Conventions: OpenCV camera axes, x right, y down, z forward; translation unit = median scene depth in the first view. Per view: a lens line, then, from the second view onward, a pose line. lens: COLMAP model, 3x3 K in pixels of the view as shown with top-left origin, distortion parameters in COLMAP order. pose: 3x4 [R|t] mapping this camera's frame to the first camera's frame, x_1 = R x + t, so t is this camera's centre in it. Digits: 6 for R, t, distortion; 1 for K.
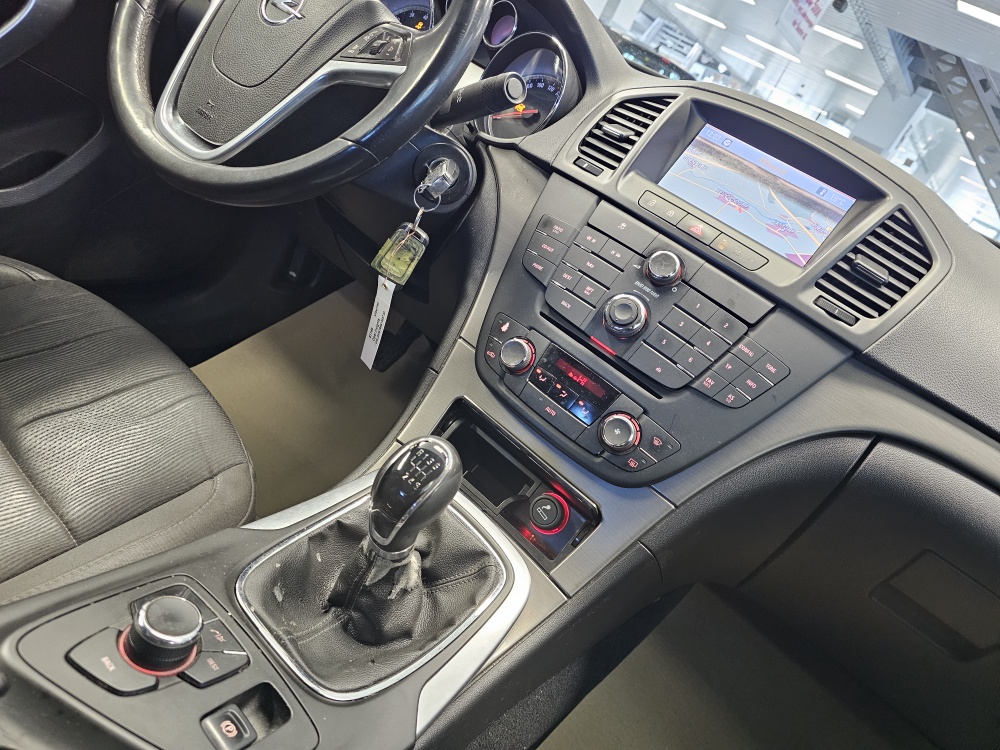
lens RADIAL K [[692.8, 0, 500.0], [0, 692.8, 375.0], [0, 0, 1]] dist [0.057185, -0.086527]
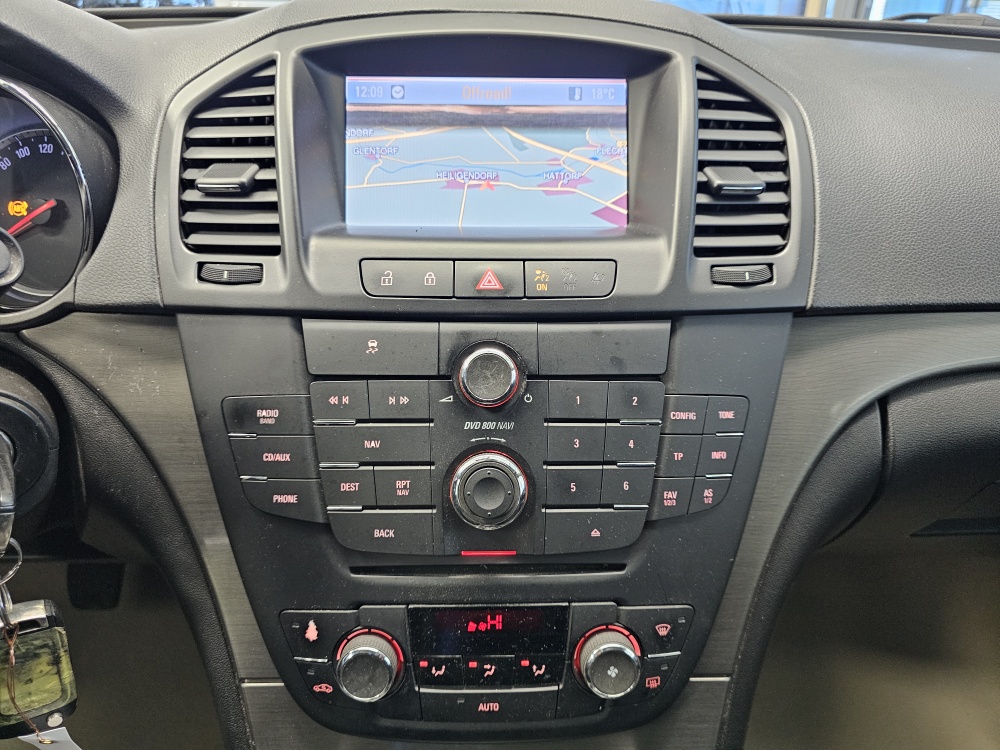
lens RADIAL K [[692.8, 0, 500.0], [0, 692.8, 375.0], [0, 0, 1]] dist [0.057185, -0.086527]
pose [[0.726017, -0.622726, 0.291739, 0.077649], [0.559786, 0.781587, 0.275246, -0.286257], [-0.399423, -0.036522, 0.916039, 0.467004]]
